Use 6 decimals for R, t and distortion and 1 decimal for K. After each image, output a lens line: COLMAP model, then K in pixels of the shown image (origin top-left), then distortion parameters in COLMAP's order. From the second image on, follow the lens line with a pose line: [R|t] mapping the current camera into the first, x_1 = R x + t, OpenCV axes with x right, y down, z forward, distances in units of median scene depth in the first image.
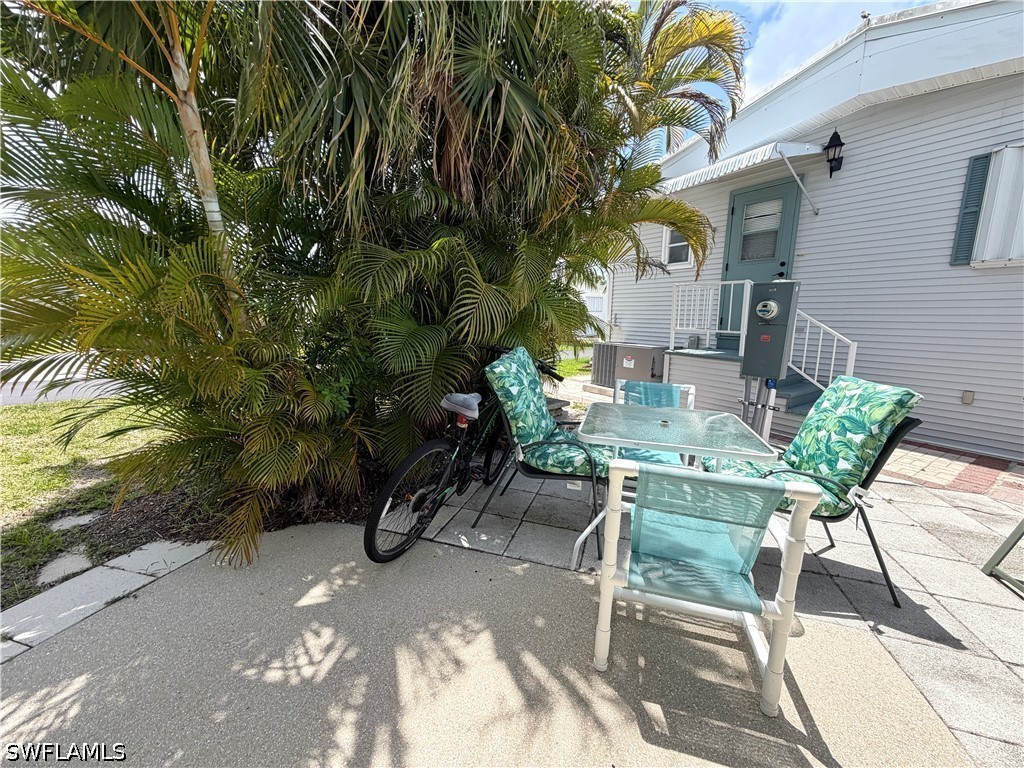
lens RADIAL K [[408.7, 0, 512.0], [0, 408.7, 384.0], [0, 0, 1]] dist [-0.001998, -0.000610]
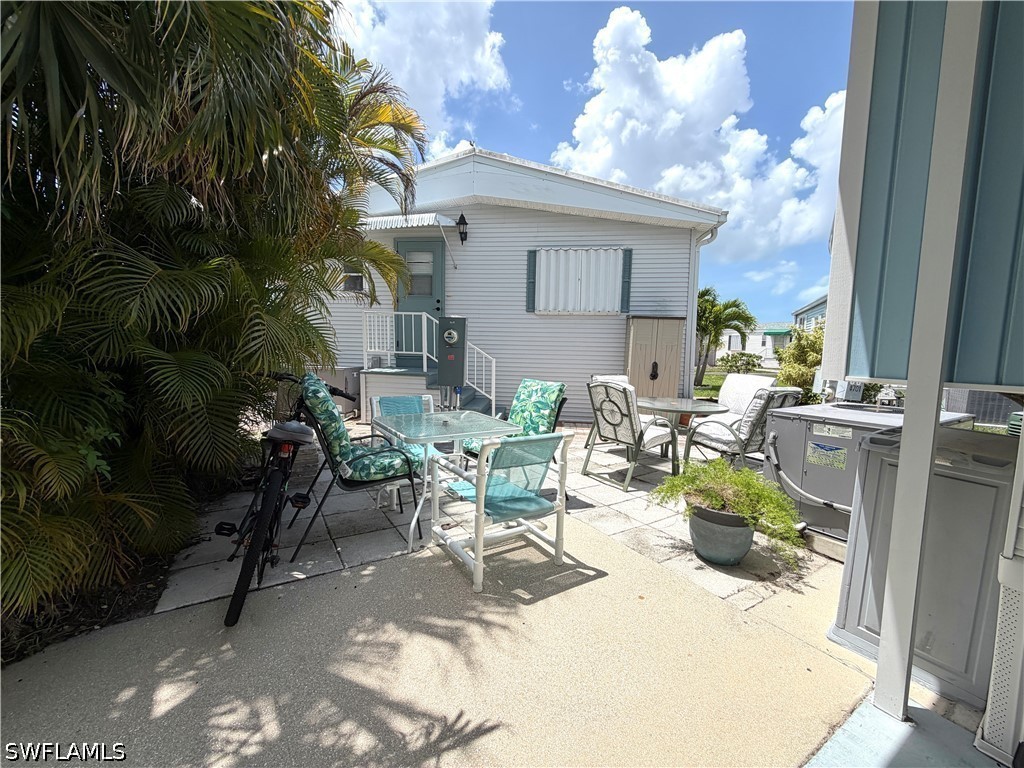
lens RADIAL K [[408.7, 0, 512.0], [0, 408.7, 384.0], [0, 0, 1]] dist [-0.001998, -0.000610]
pose [[0.644582, -0.074082, 0.760938, -0.481224], [0.110450, 0.993877, 0.003199, -0.009860], [-0.756515, 0.081984, 0.648817, -0.047785]]
